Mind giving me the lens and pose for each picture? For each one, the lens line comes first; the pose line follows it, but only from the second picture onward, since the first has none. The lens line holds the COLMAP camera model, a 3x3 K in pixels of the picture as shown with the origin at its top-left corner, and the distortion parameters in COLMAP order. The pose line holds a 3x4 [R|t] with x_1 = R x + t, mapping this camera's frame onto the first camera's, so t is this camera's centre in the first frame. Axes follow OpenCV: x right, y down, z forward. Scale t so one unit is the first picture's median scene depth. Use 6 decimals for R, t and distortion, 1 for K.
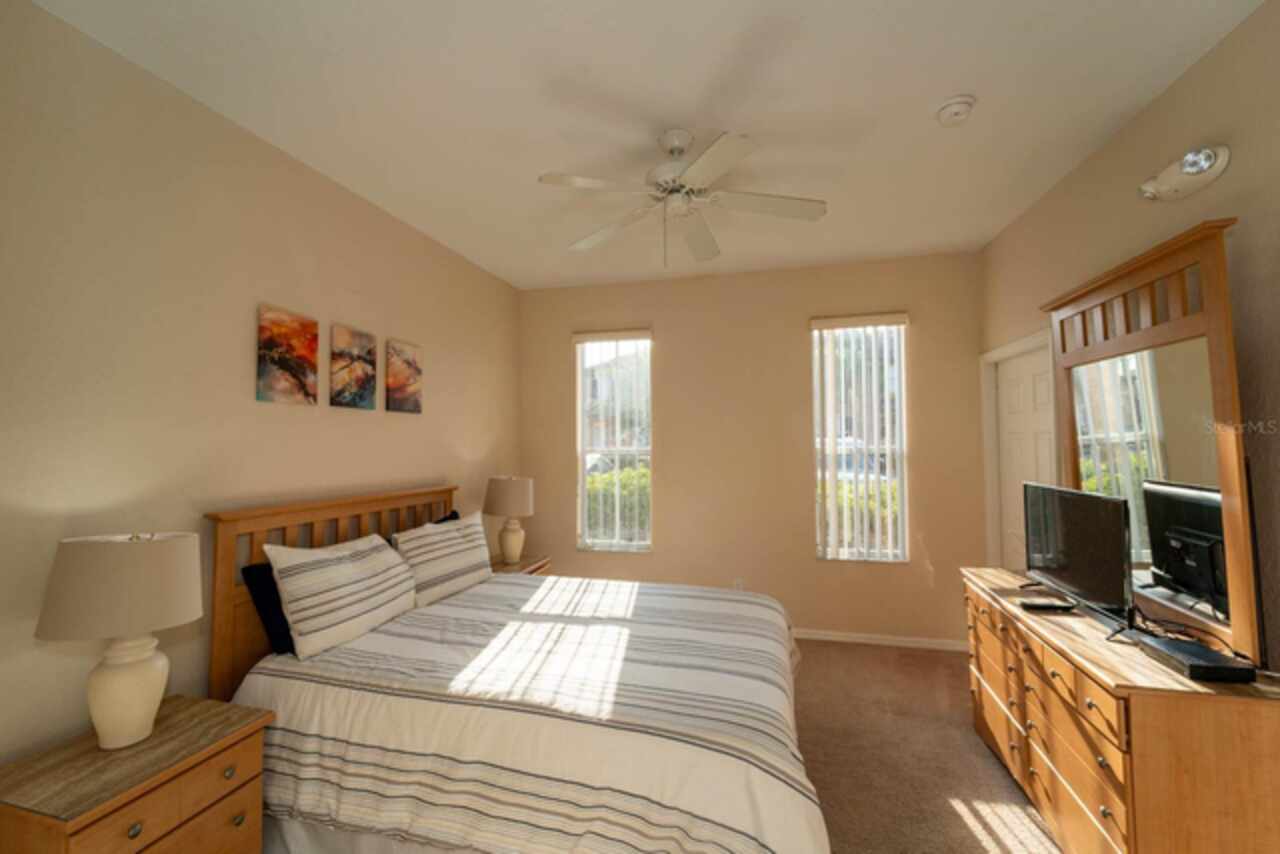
lens RADIAL K [[534.1, 0, 639.9], [0, 534.1, 422.6], [0, 0, 1]] dist [0.002080, -0.001268]
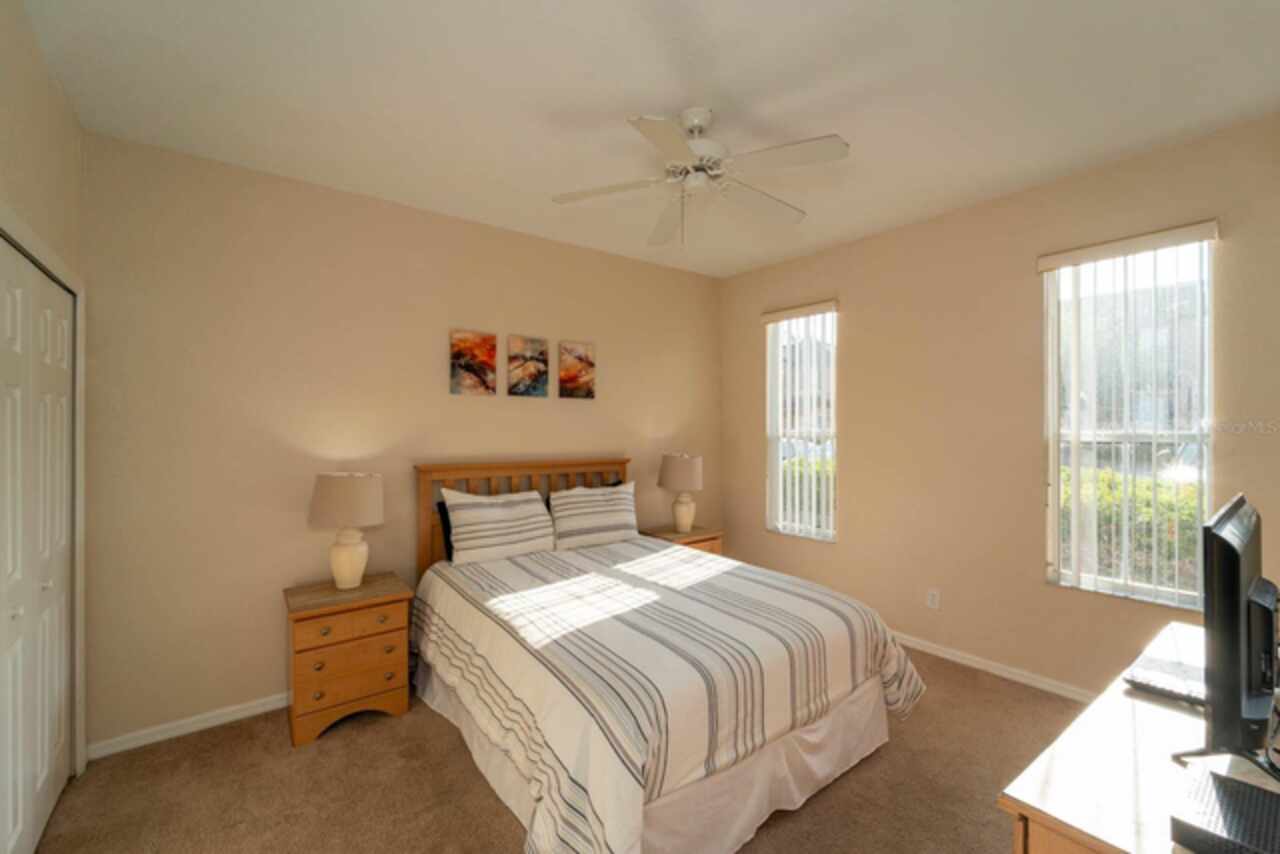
lens RADIAL K [[534.1, 0, 648.2], [0, 534.1, 422.1], [0, 0, 1]] dist [0.002080, -0.001268]
pose [[0.787732, 0.005969, -0.615990, 0.588188], [0.015533, 0.999443, 0.029548, 0.002802], [0.615823, -0.032844, 0.787200, 0.141389]]
